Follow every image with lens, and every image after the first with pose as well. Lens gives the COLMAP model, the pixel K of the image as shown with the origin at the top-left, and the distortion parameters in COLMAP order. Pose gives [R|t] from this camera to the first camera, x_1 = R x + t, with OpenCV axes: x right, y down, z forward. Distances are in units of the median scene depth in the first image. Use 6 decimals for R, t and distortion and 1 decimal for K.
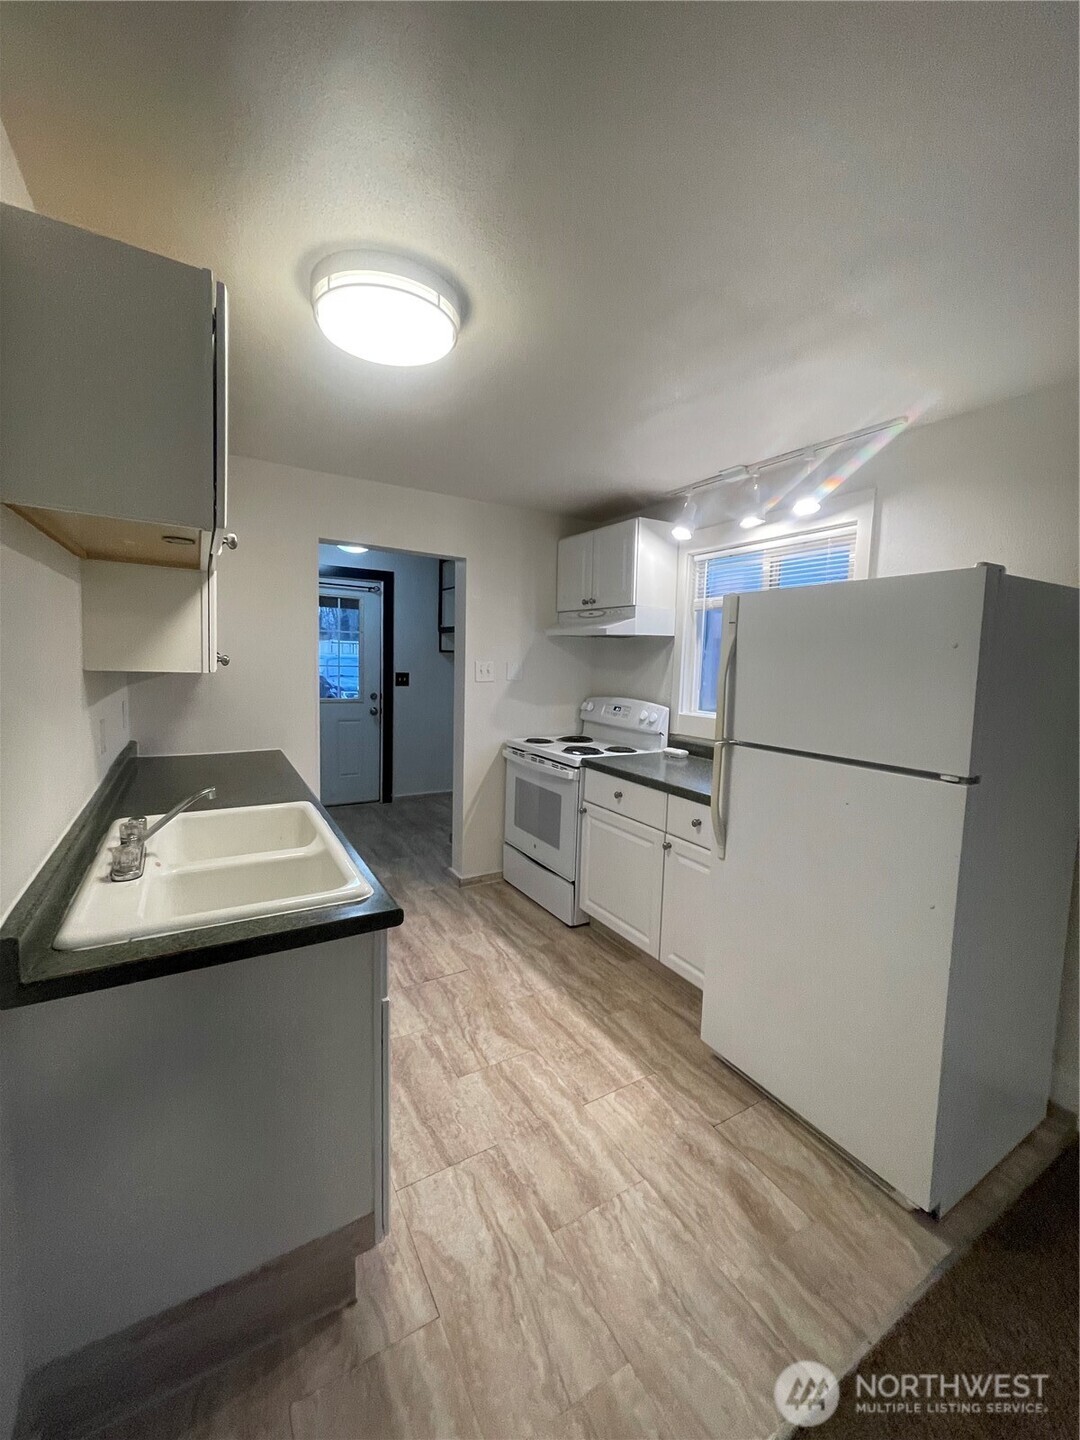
lens RADIAL K [[580.7, 0, 539.7], [0, 580.7, 713.8], [0, 0, 1]] dist [0.001248, 0.000258]
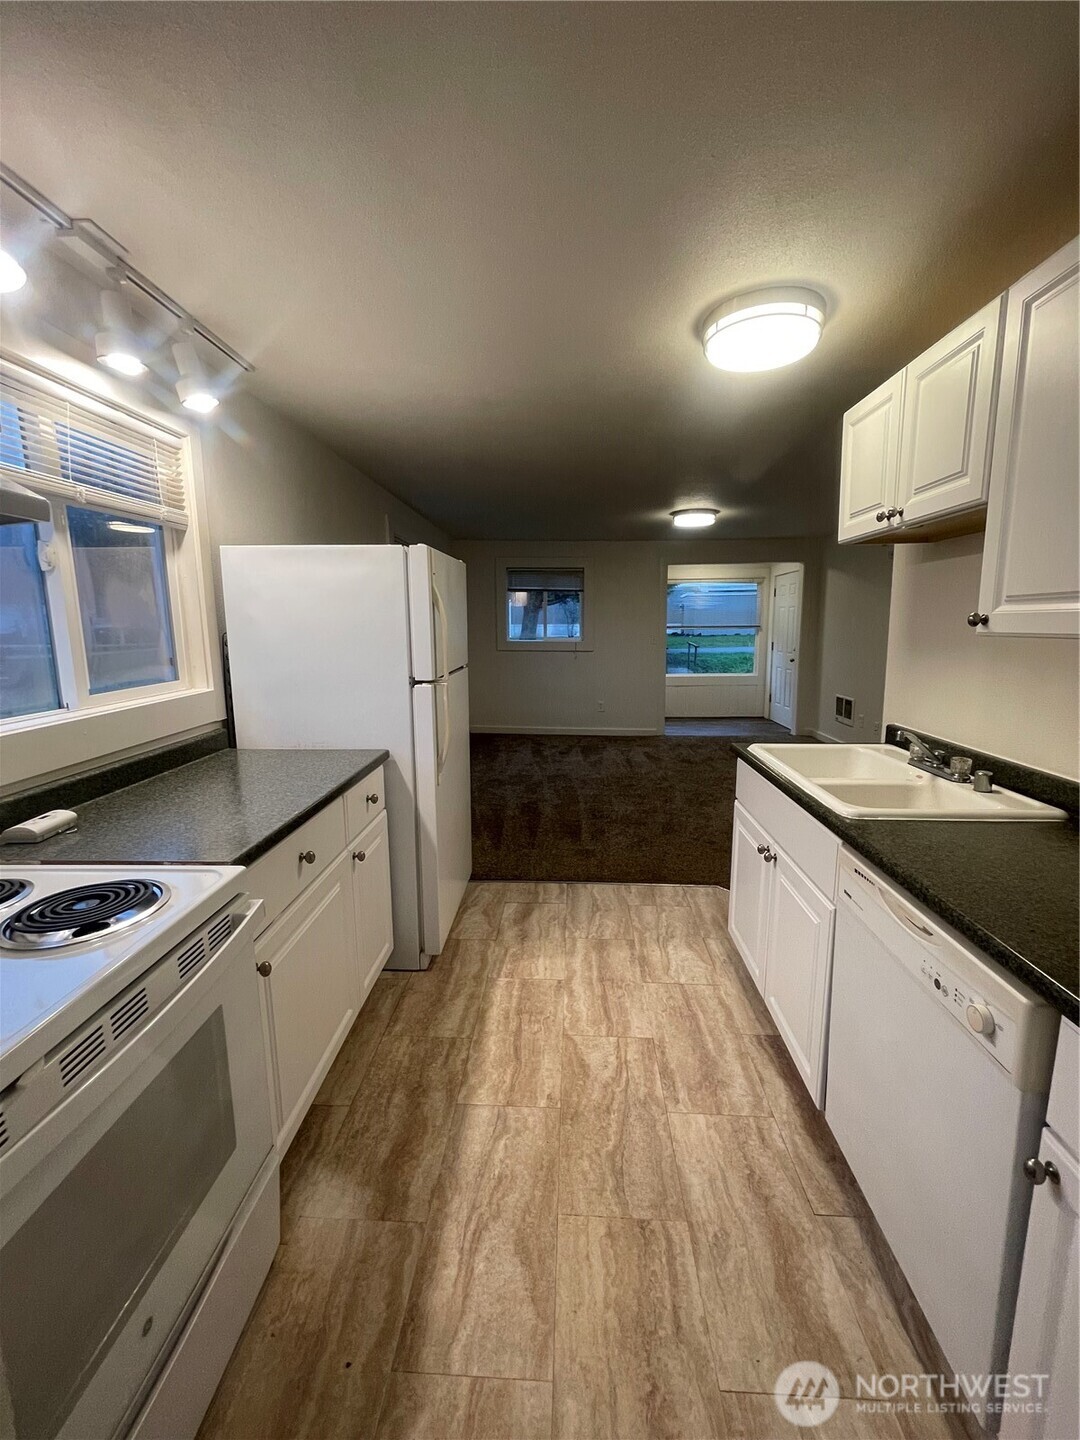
lens RADIAL K [[580.7, 0, 542.6], [0, 580.7, 712.2], [0, 0, 1]] dist [0.001248, 0.000258]
pose [[-0.834973, -0.116617, 0.537793, -0.366905], [0.030749, 0.965873, 0.257184, -0.142765], [-0.549432, 0.231279, -0.802892, 1.436209]]
